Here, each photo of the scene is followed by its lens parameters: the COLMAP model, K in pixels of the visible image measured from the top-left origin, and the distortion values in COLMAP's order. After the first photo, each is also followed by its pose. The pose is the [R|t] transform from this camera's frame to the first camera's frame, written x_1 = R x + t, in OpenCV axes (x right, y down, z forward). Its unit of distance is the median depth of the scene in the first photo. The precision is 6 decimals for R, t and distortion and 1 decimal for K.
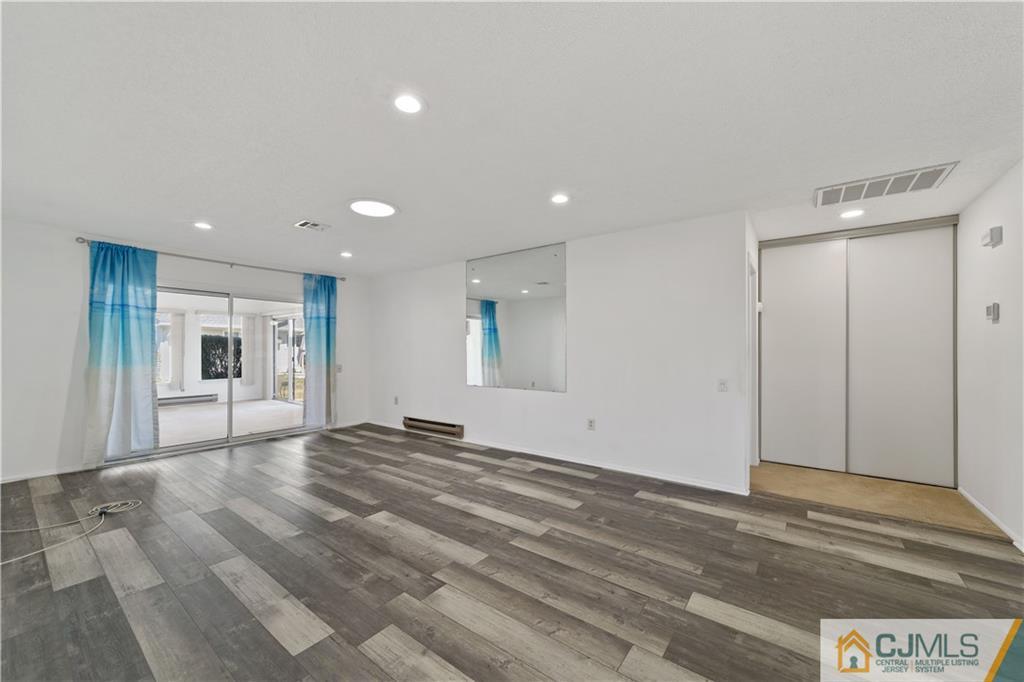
lens RADIAL K [[393.8, 0, 510.8], [0, 393.8, 343.9], [0, 0, 1]] dist [-0.006823, 0.001557]
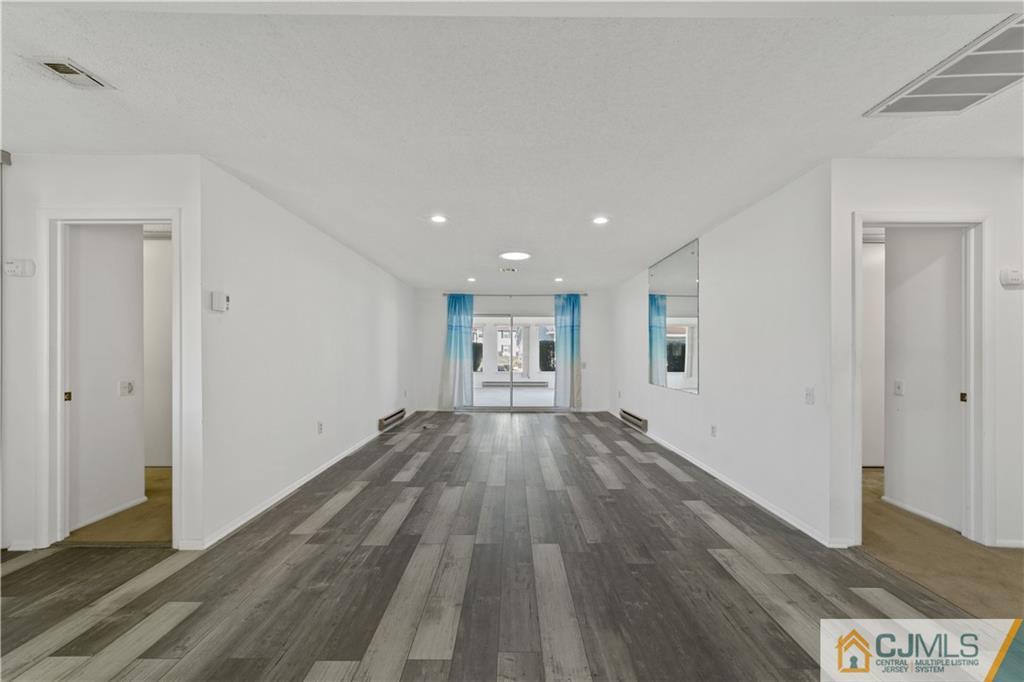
lens RADIAL K [[393.8, 0, 509.4], [0, 393.8, 351.9], [0, 0, 1]] dist [-0.006823, 0.001557]
pose [[0.602864, 0.003535, -0.797836, 0.677362], [0.008873, 0.999899, 0.011135, 0.004374], [0.797795, -0.013792, 0.602772, 0.066110]]
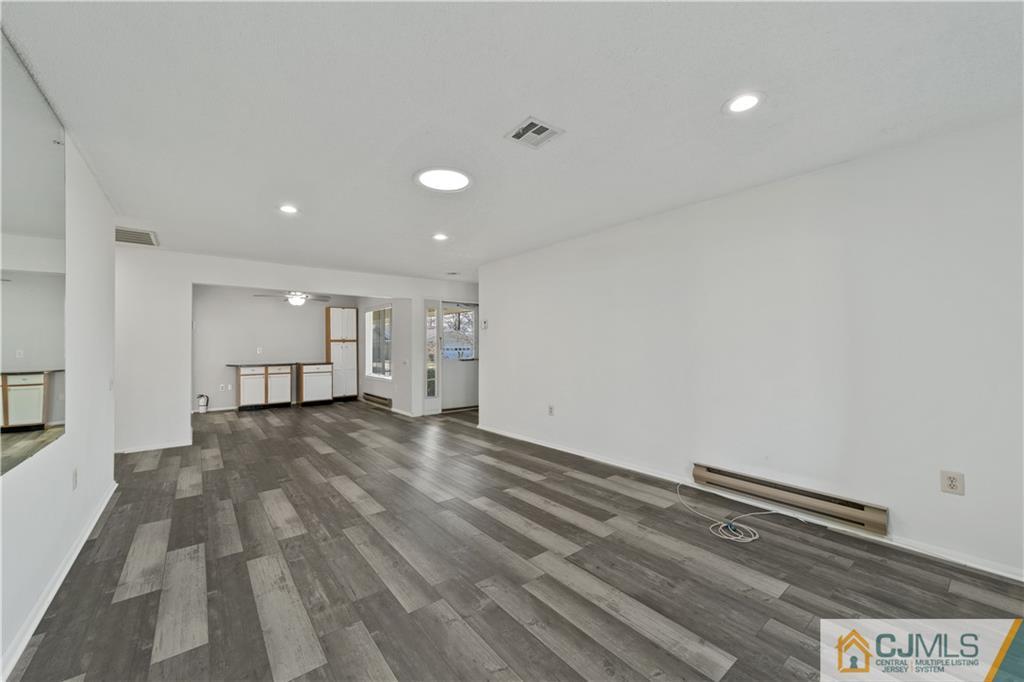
lens RADIAL K [[393.8, 0, 515.4], [0, 393.8, 346.2], [0, 0, 1]] dist [-0.006823, 0.001557]
pose [[-0.973025, 0.005380, 0.230638, -0.567660], [0.002006, 0.999888, -0.014861, 0.023105], [-0.230692, -0.013998, -0.972926, 1.463750]]
